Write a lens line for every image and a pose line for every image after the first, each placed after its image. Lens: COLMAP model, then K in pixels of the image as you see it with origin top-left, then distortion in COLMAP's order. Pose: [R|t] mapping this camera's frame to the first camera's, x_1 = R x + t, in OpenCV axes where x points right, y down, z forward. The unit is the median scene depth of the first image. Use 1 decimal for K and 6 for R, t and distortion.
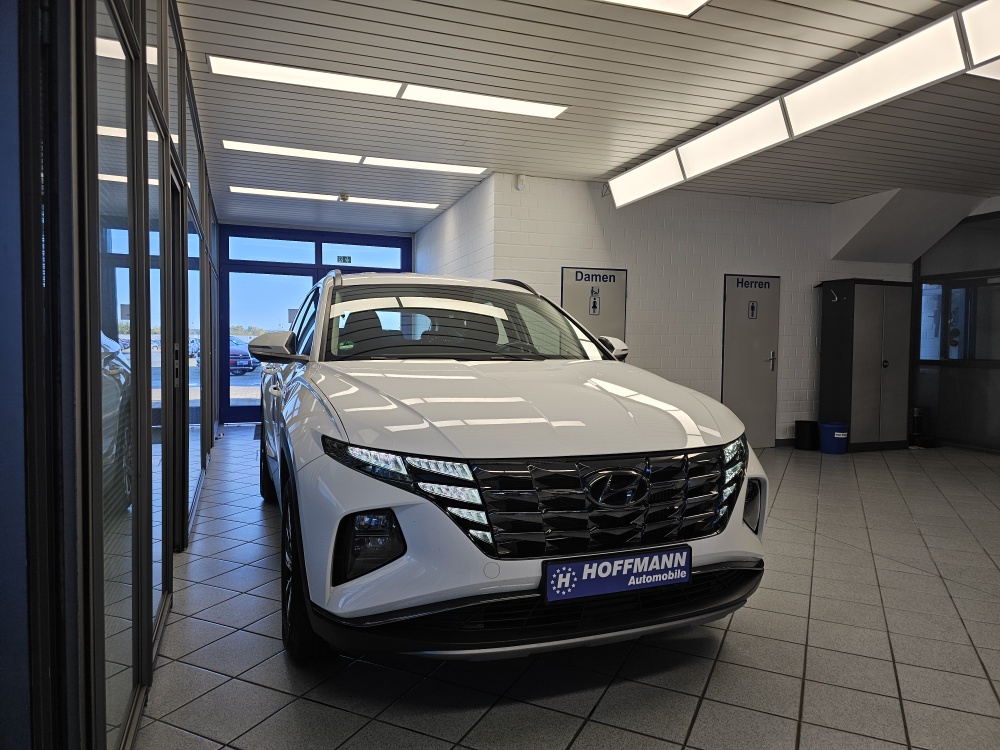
lens RADIAL K [[675.8, 0, 518.1], [0, 675.8, 369.8], [0, 0, 1]] dist [0.099630, -0.115069]
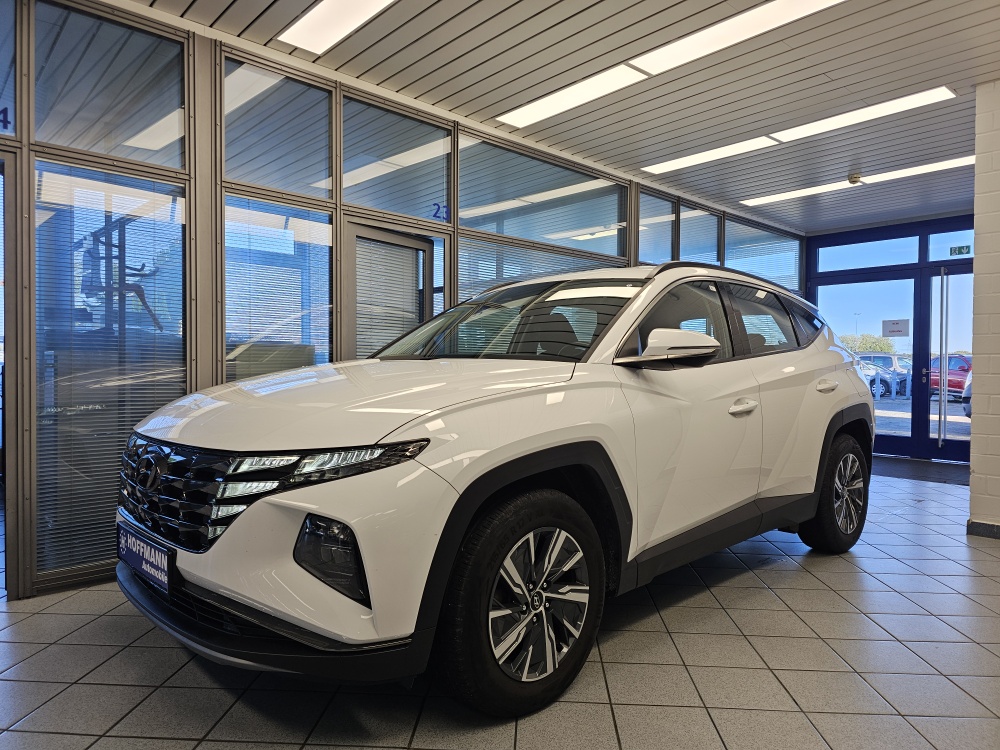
lens RADIAL K [[680.8, 0, 495.4], [0, 680.8, 374.8], [0, 0, 1]] dist [0.046346, -0.002784]
pose [[0.353325, 0.006510, -0.935478, 1.274374], [-0.038889, 0.999214, -0.007734, 0.013758], [0.934692, 0.039113, 0.353300, 1.083932]]
